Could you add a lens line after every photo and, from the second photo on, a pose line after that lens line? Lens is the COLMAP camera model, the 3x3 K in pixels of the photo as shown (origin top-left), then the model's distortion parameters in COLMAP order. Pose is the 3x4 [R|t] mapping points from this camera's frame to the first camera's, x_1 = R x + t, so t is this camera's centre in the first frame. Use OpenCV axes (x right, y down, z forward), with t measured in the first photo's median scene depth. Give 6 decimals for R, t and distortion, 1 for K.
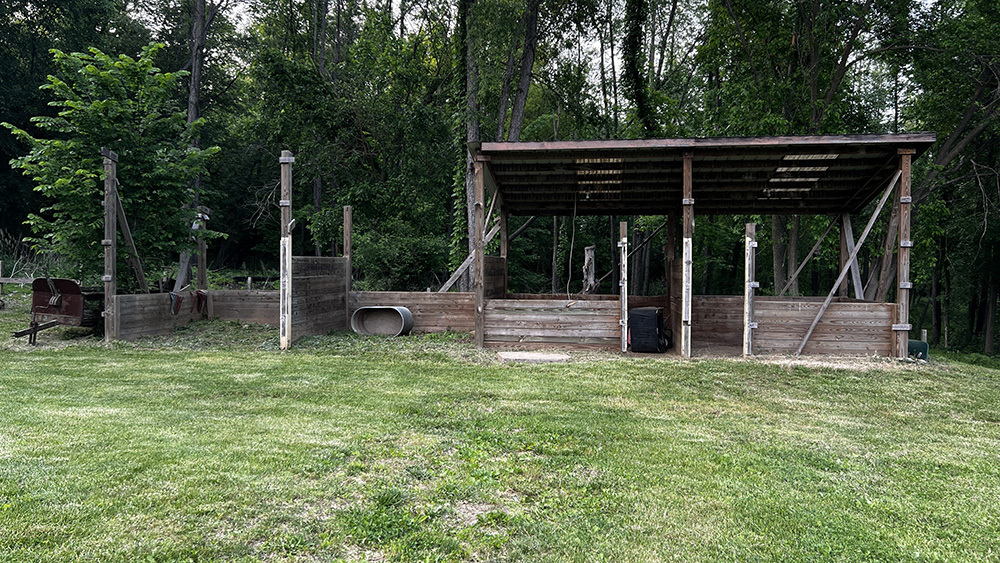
lens RADIAL K [[790.0, 0, 500.0], [0, 790.0, 281.5], [0, 0, 1]] dist [0.038455, -0.002906]
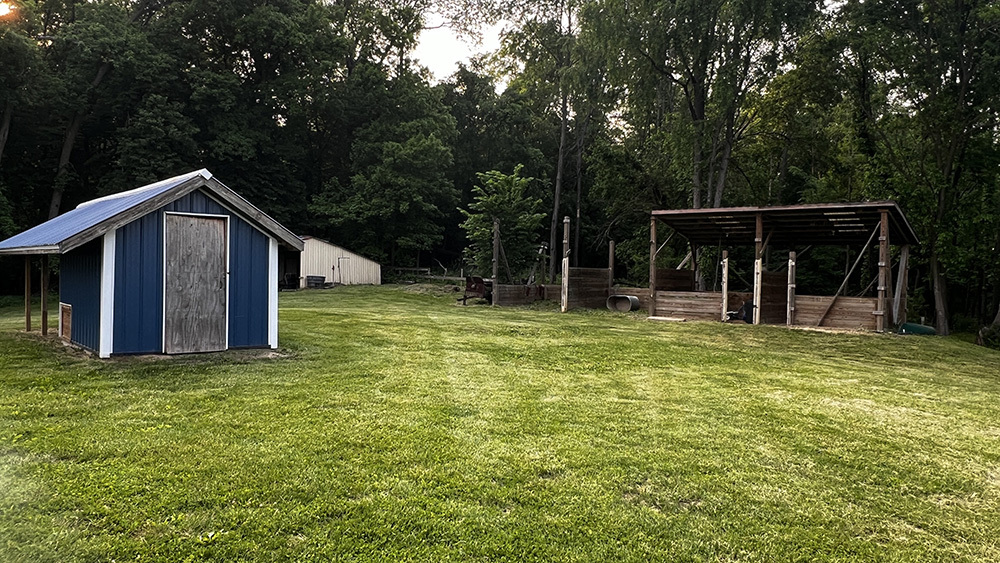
lens RADIAL K [[675.7, 0, 500.0], [0, 675.7, 281.5], [0, 0, 1]] dist [0.001424, -0.000001]
pose [[0.855667, 0.022450, -0.517040, 0.495940], [-0.030727, 0.999500, -0.007452, 0.022998], [0.516614, 0.022264, 0.855929, -0.593334]]
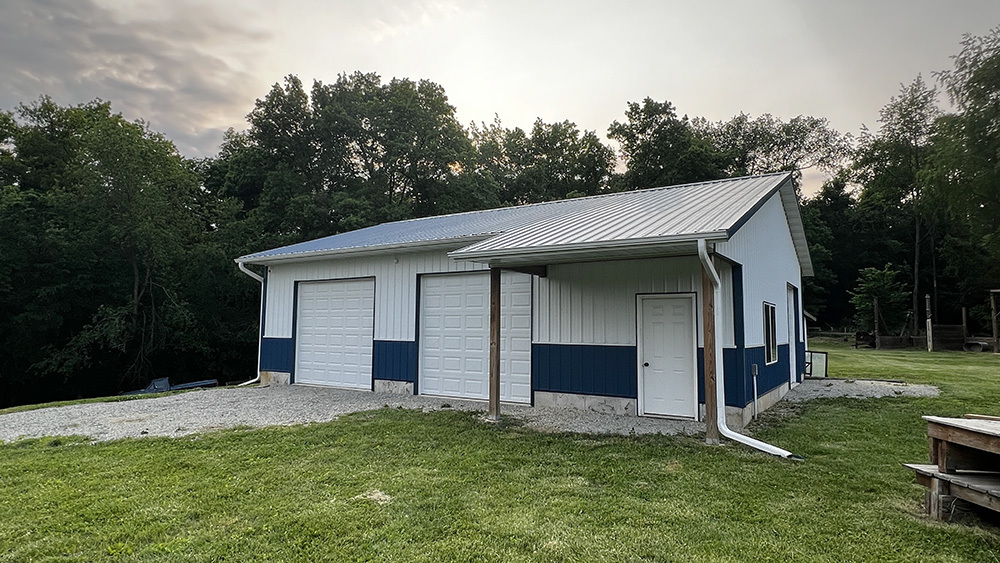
lens RADIAL K [[558.3, 0, 505.3], [0, 558.3, 278.0], [0, 0, 1]] dist [-0.005708, -0.001449]
pose [[0.462408, -0.080472, -0.883008, 1.028344], [-0.025239, 0.994275, -0.103830, 0.062071], [0.886308, 0.070298, 0.457730, -1.749946]]
